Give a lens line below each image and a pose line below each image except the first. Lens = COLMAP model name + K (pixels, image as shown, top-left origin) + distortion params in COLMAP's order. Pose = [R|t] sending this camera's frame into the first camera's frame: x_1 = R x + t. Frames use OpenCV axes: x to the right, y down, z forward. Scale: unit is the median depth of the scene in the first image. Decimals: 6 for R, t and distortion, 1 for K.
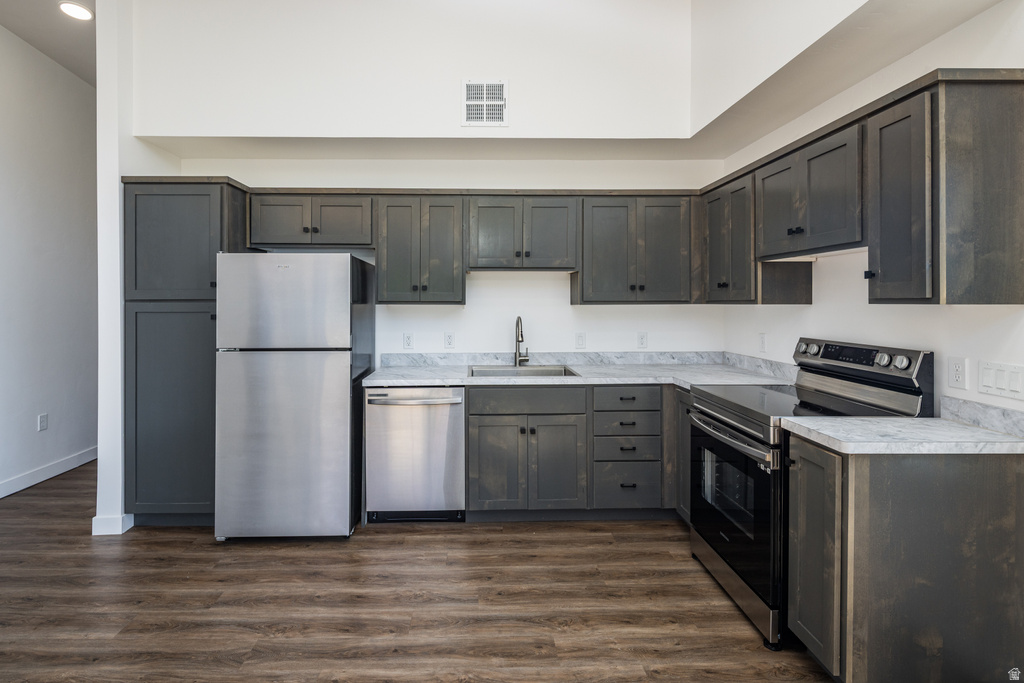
lens RADIAL K [[506.4, 0, 495.3], [0, 506.4, 299.8], [0, 0, 1]] dist [0.000670, -0.001404]
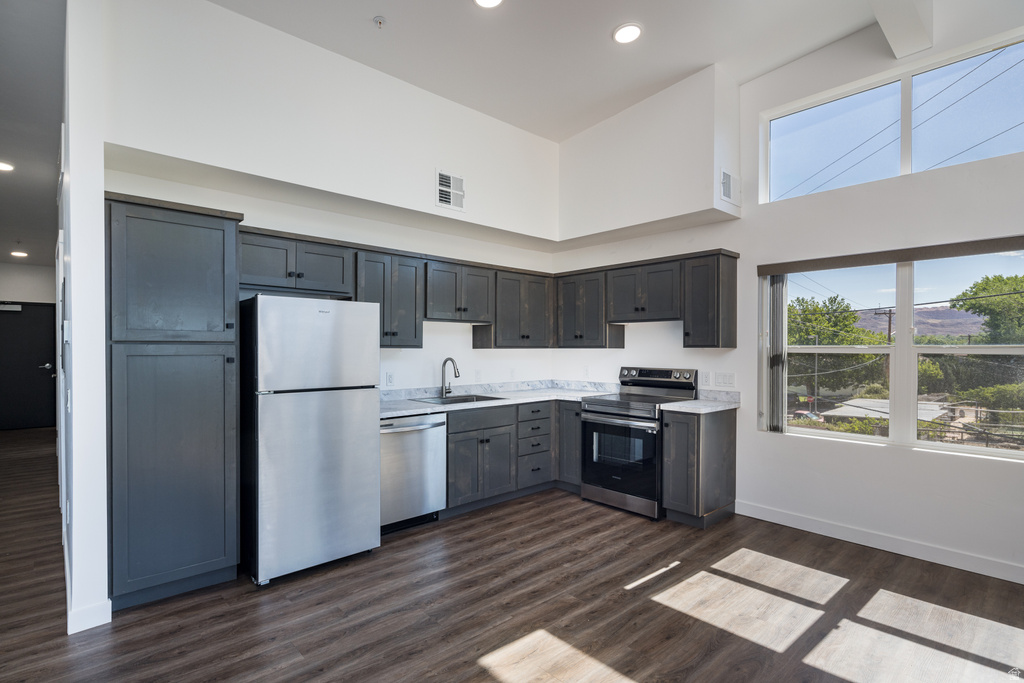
lens RADIAL K [[487.7, 0, 526.3], [0, 487.7, 349.3], [0, 0, 1]] dist [-0.001631, -0.000425]
pose [[0.741676, 0.001198, 0.670758, -0.799537], [-0.006027, 0.999970, 0.004879, 0.005574], [-0.670732, -0.007662, 0.741661, -0.052307]]
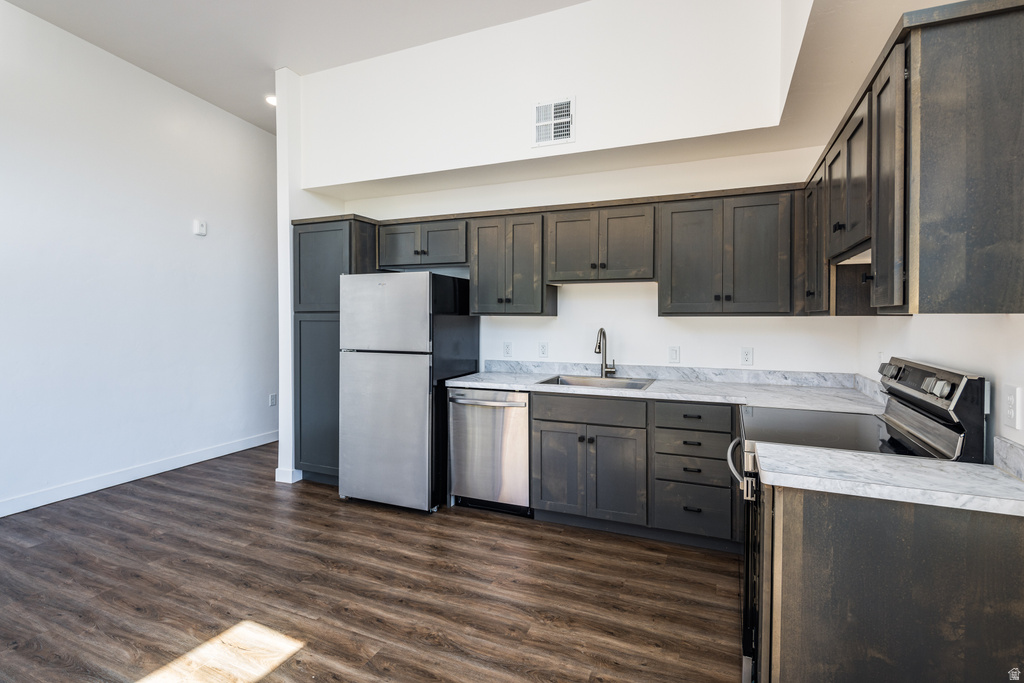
lens RADIAL K [[508.3, 0, 515.1], [0, 508.3, 320.5], [0, 0, 1]] dist [0.002233, -0.001257]
pose [[0.908475, 0.005998, -0.417897, 0.392771], [-0.000611, 0.999915, 0.013023, 0.006051], [0.417939, -0.011576, 0.908401, 0.014214]]
